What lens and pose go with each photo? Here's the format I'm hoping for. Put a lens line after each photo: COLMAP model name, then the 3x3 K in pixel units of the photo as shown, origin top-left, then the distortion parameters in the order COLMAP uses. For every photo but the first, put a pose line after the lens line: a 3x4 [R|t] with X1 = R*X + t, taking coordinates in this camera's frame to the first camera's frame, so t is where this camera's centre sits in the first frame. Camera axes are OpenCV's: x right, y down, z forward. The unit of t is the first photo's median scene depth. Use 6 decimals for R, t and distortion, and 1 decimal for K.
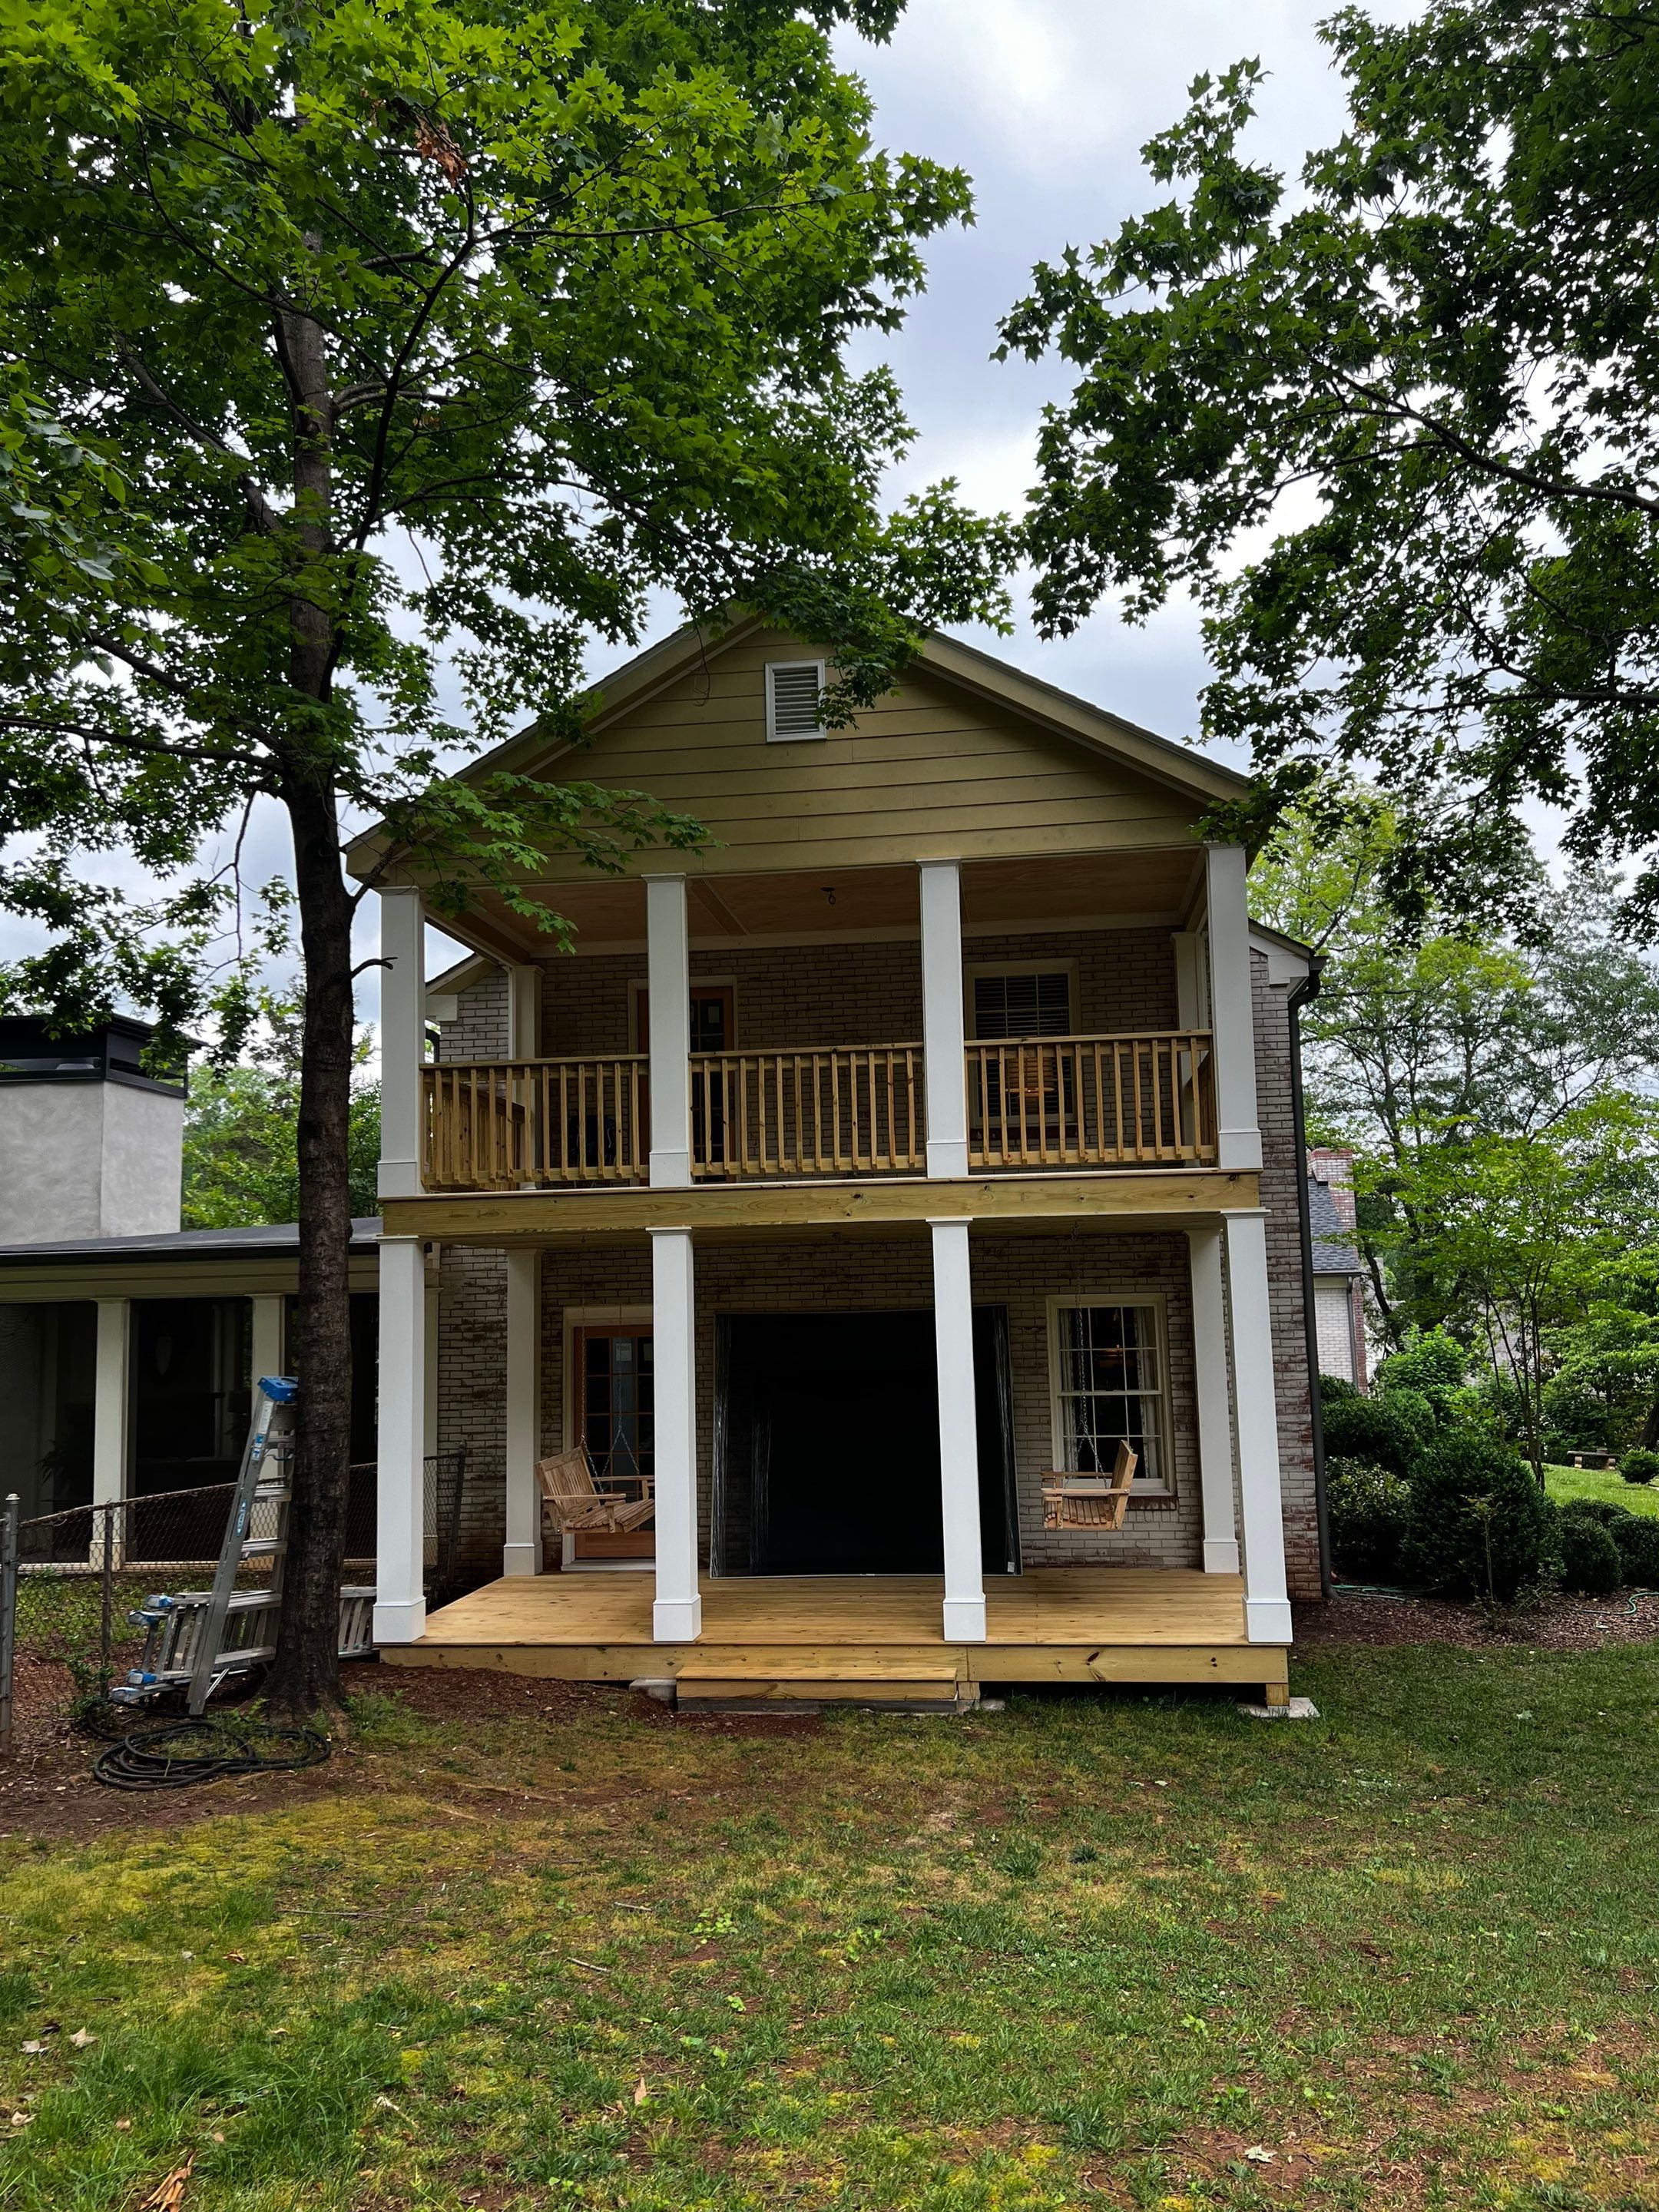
lens RADIAL K [[1646.9, 0, 829.5], [0, 1646.9, 1106.0], [0, 0, 1]] dist [0.109985, -0.177513]
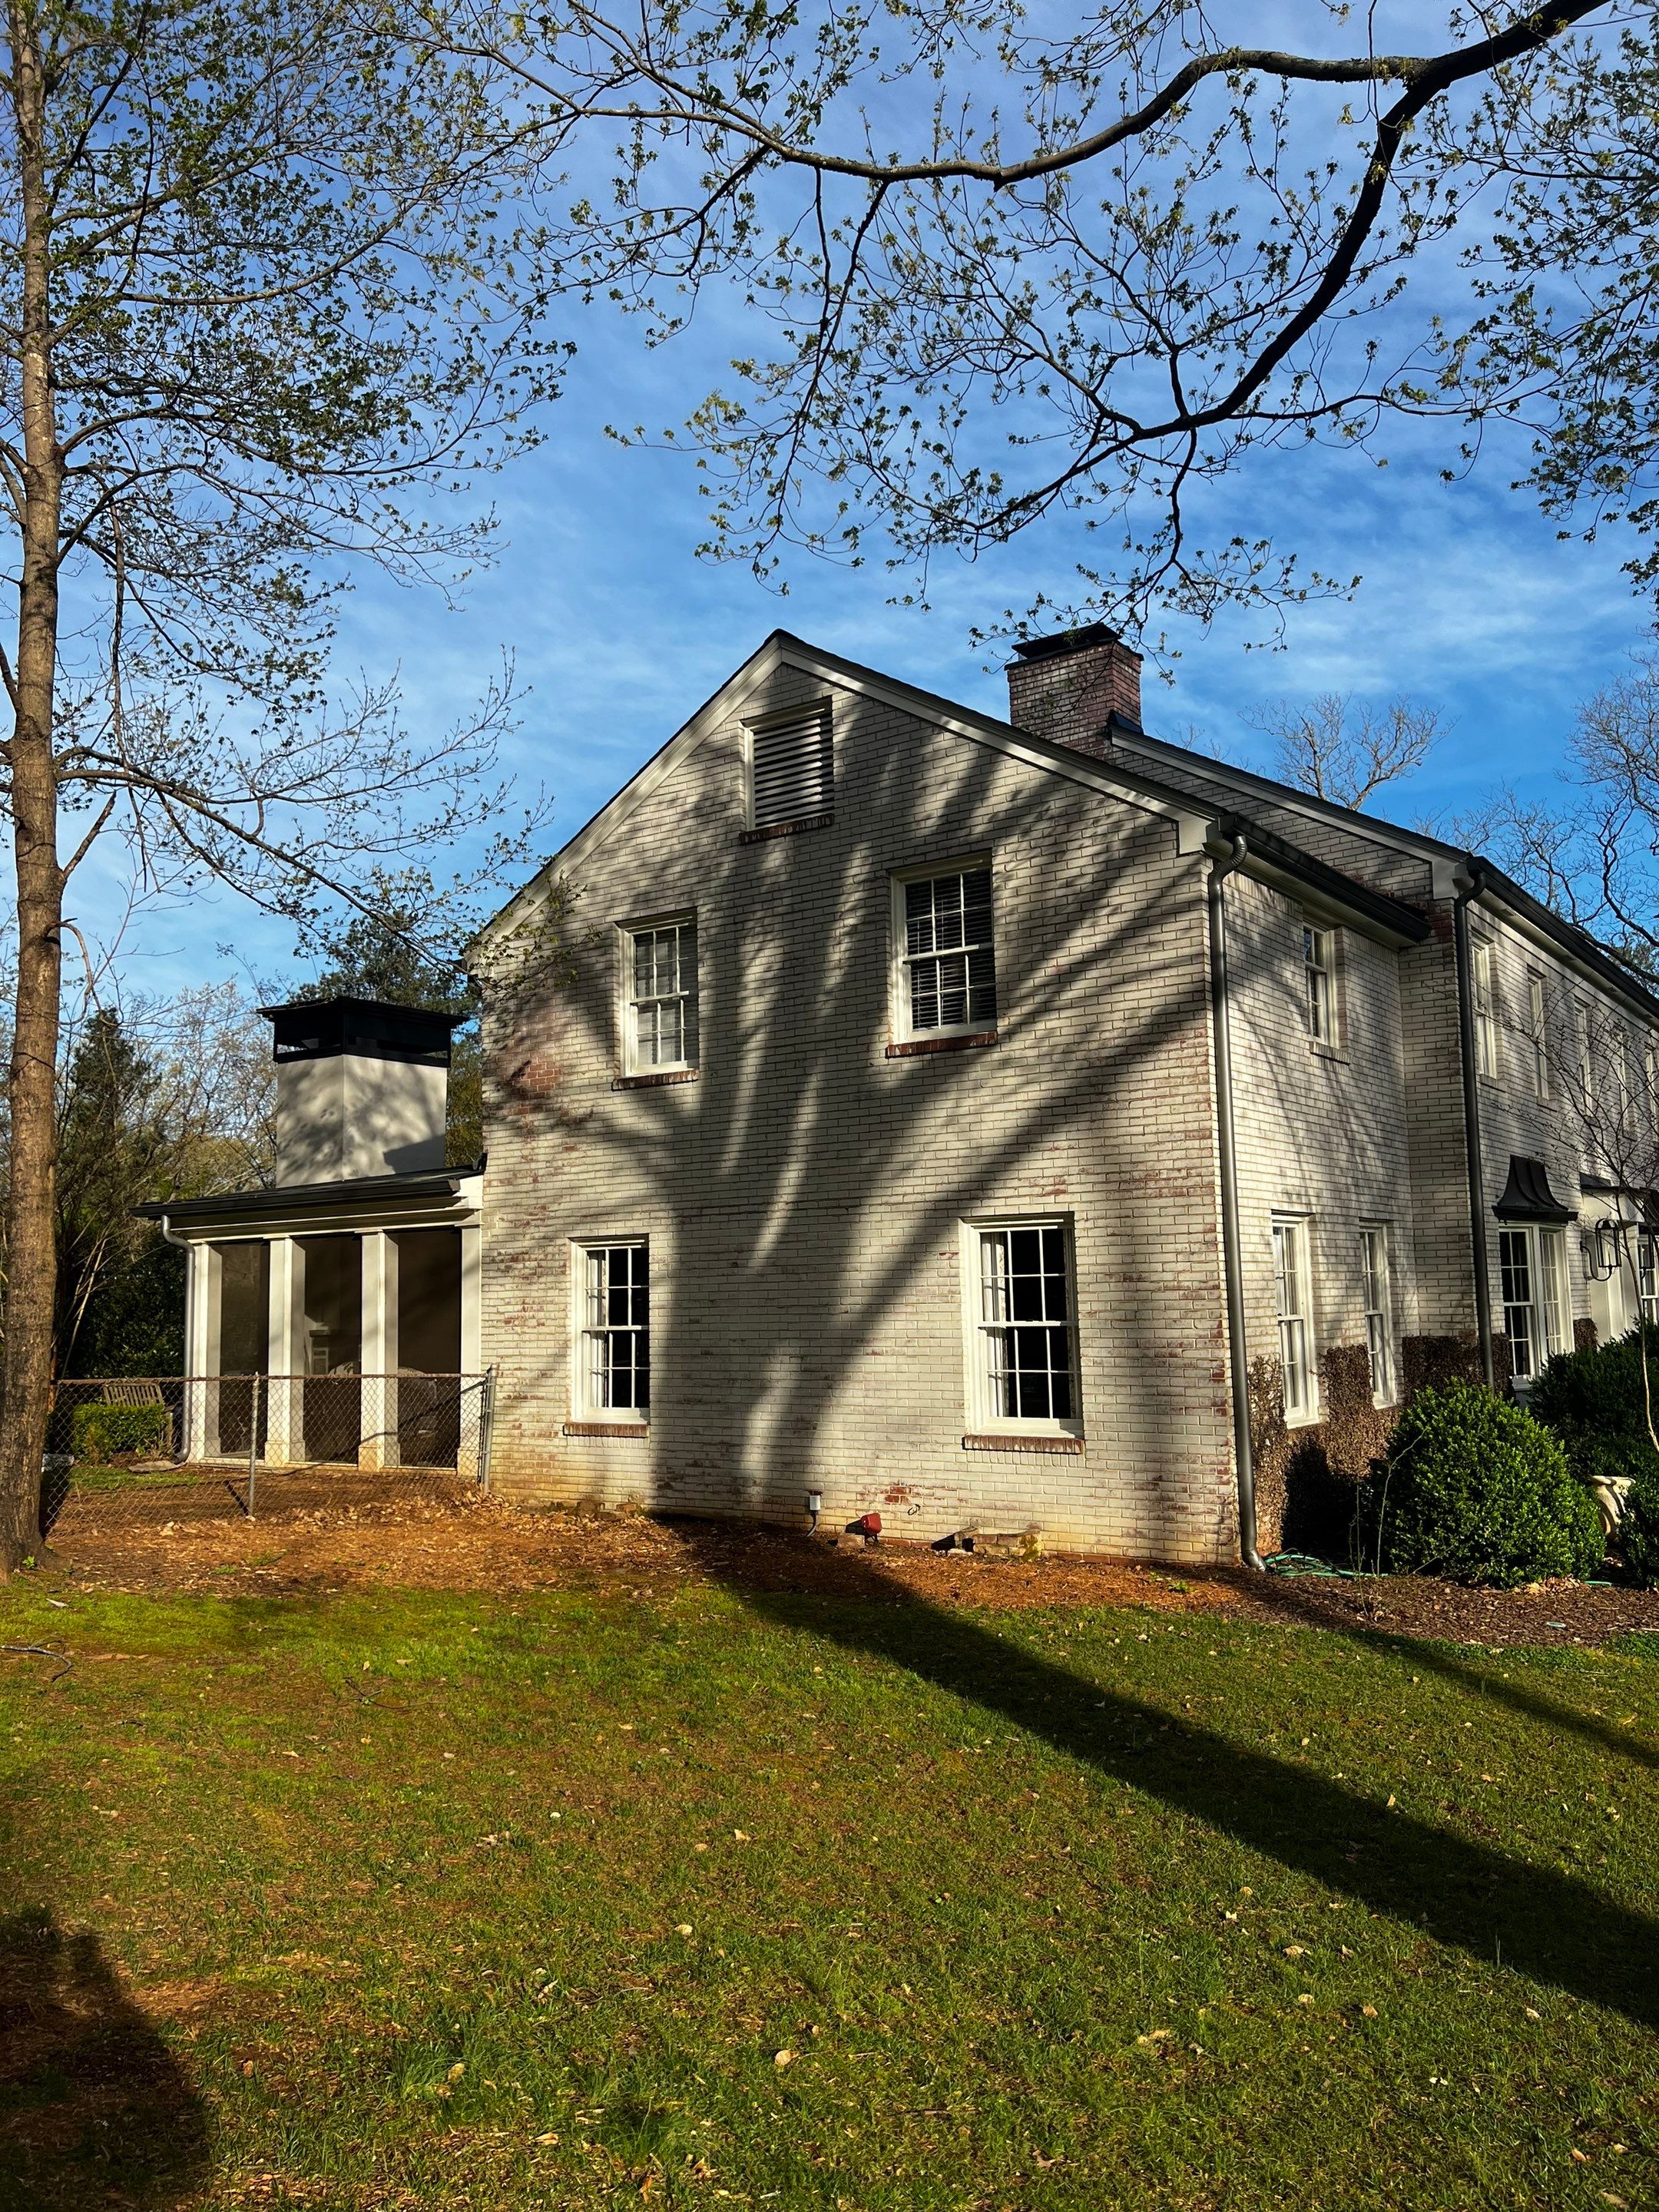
lens RADIAL K [[1669.5, 0, 835.7], [0, 1669.5, 1095.5], [0, 0, 1]] dist [0.102460, -0.186392]
pose [[0.879746, -0.054066, -0.472360, 0.614214], [0.059980, 0.998196, -0.002543, 0.052904], [0.471646, -0.026095, 0.881402, 0.172485]]
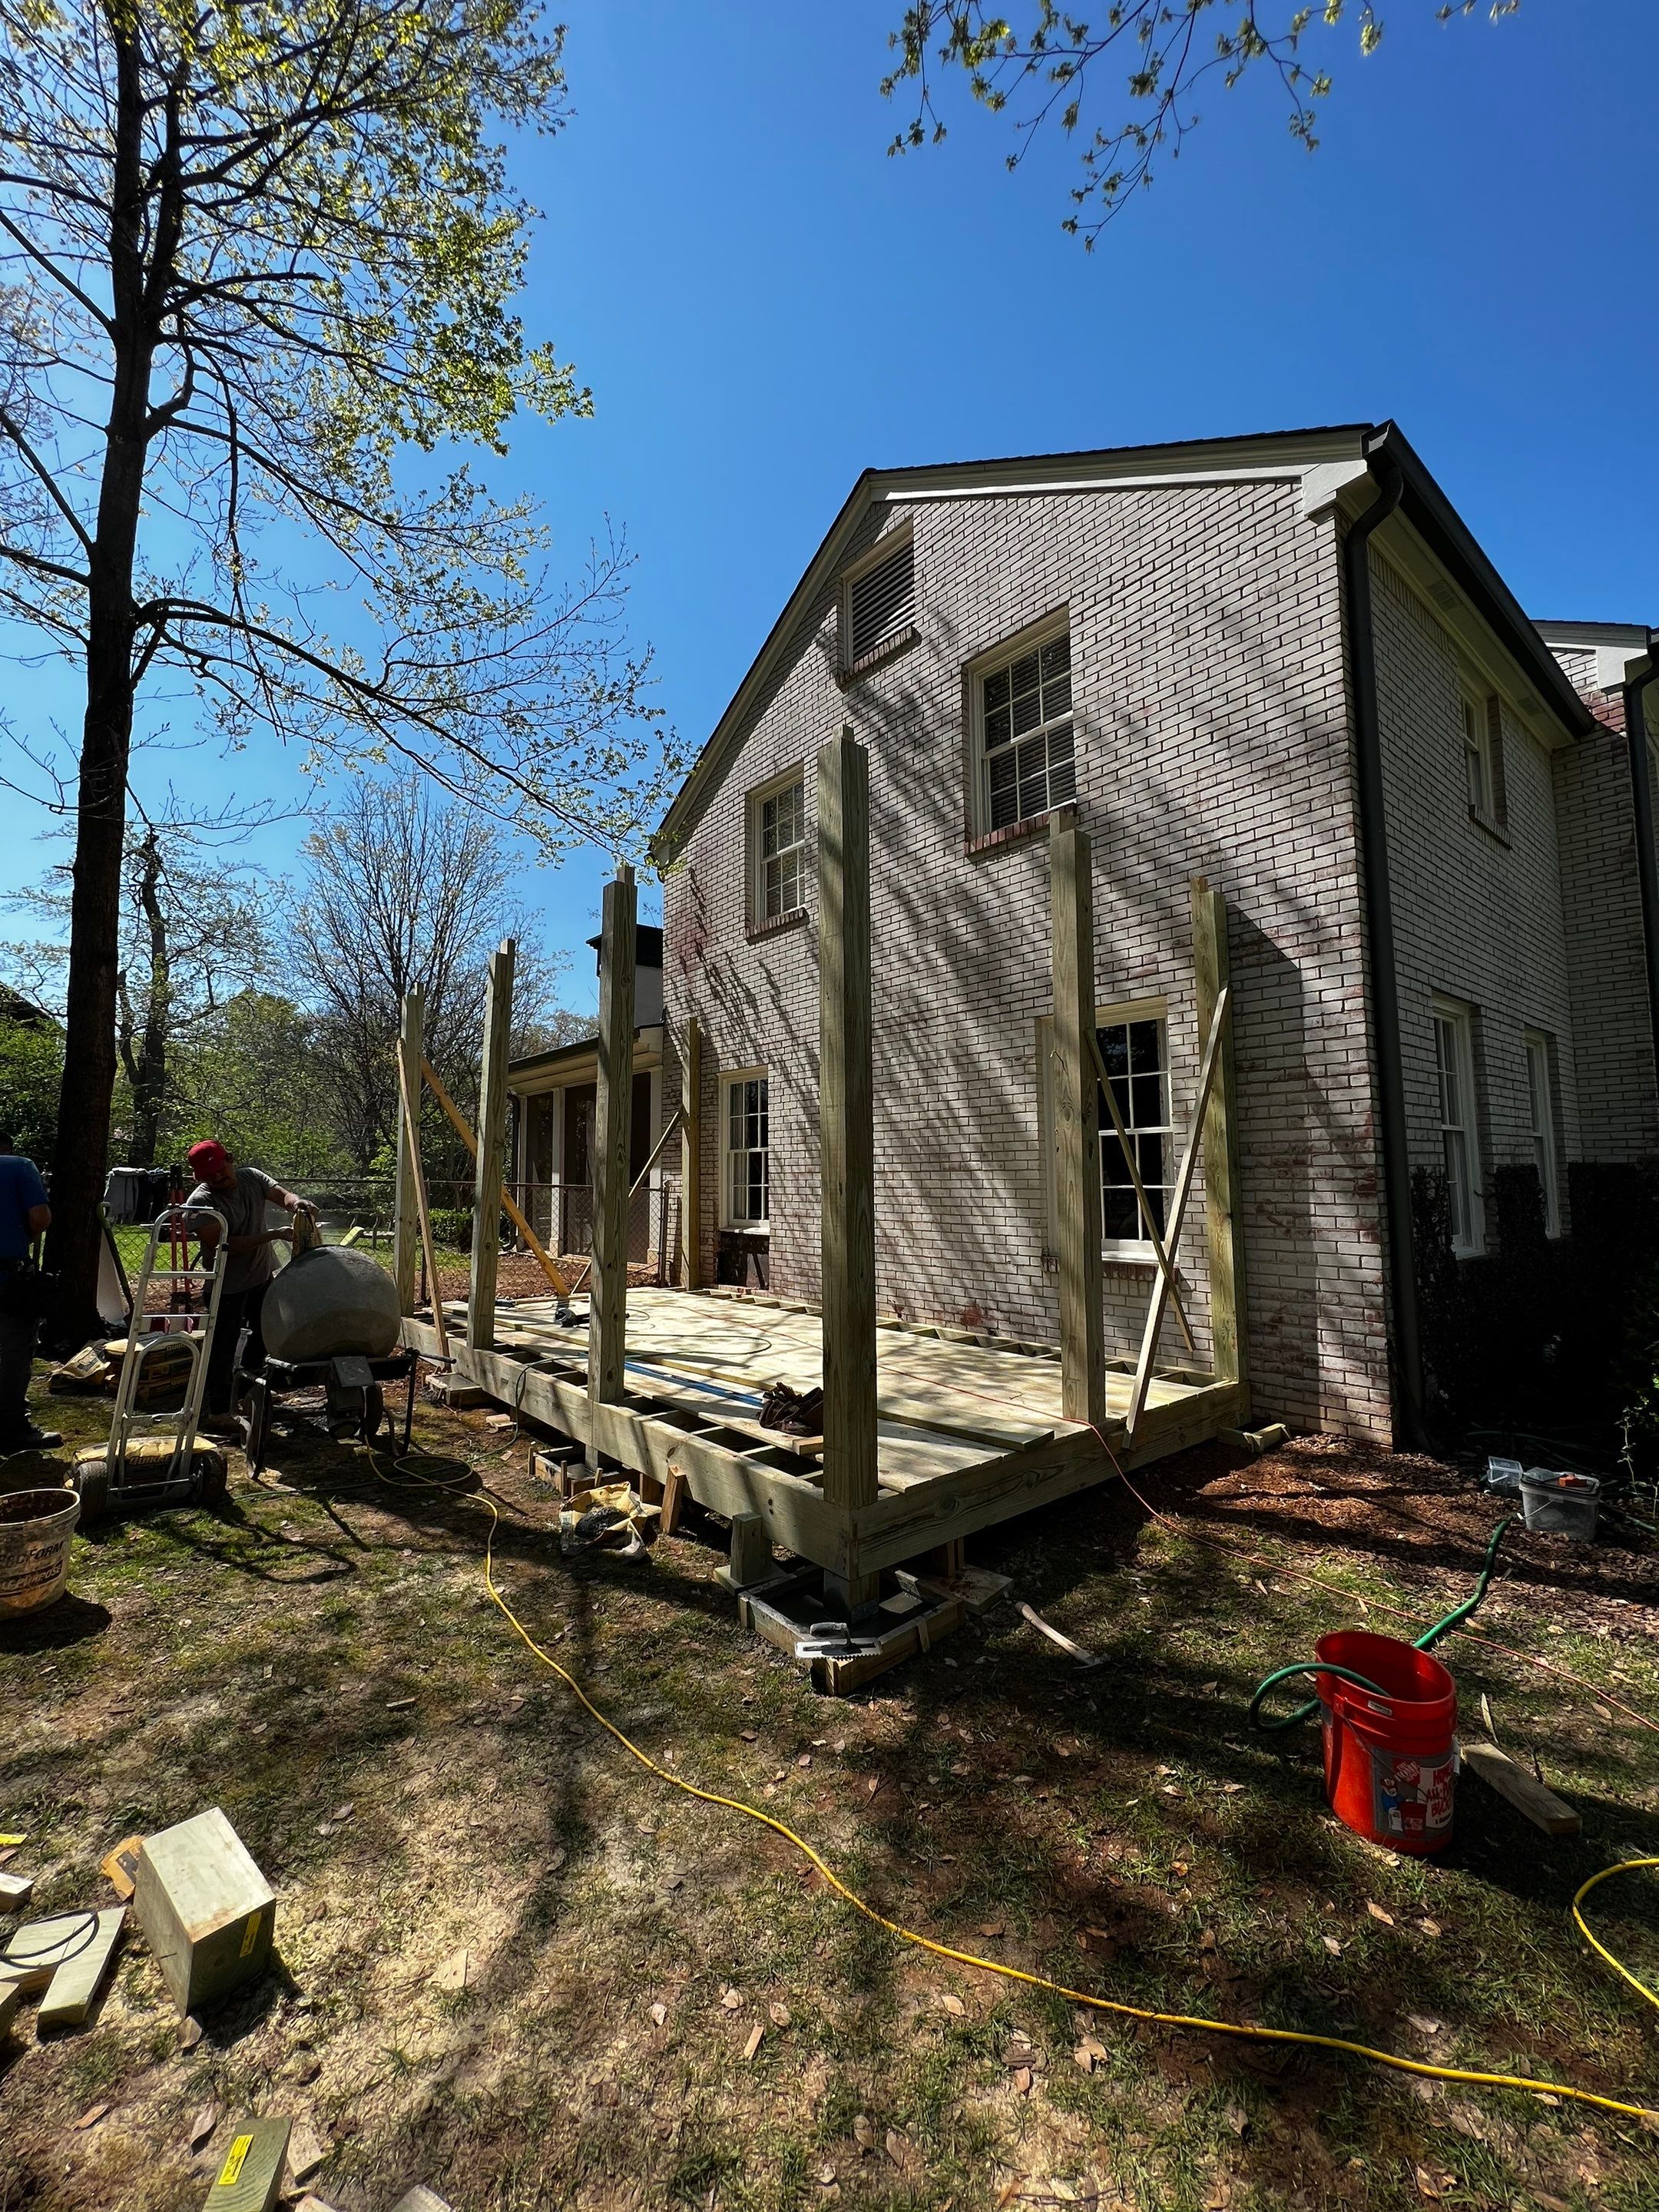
lens RADIAL K [[892.6, 0, 828.2], [0, 892.6, 1094.4], [0, 0, 1]] dist [0.001471, 0.000063]
pose [[0.721821, -0.050698, -0.690220, 0.434968], [0.076788, 0.997022, 0.007070, 0.169374], [0.687807, -0.058104, 0.723565, 0.712226]]
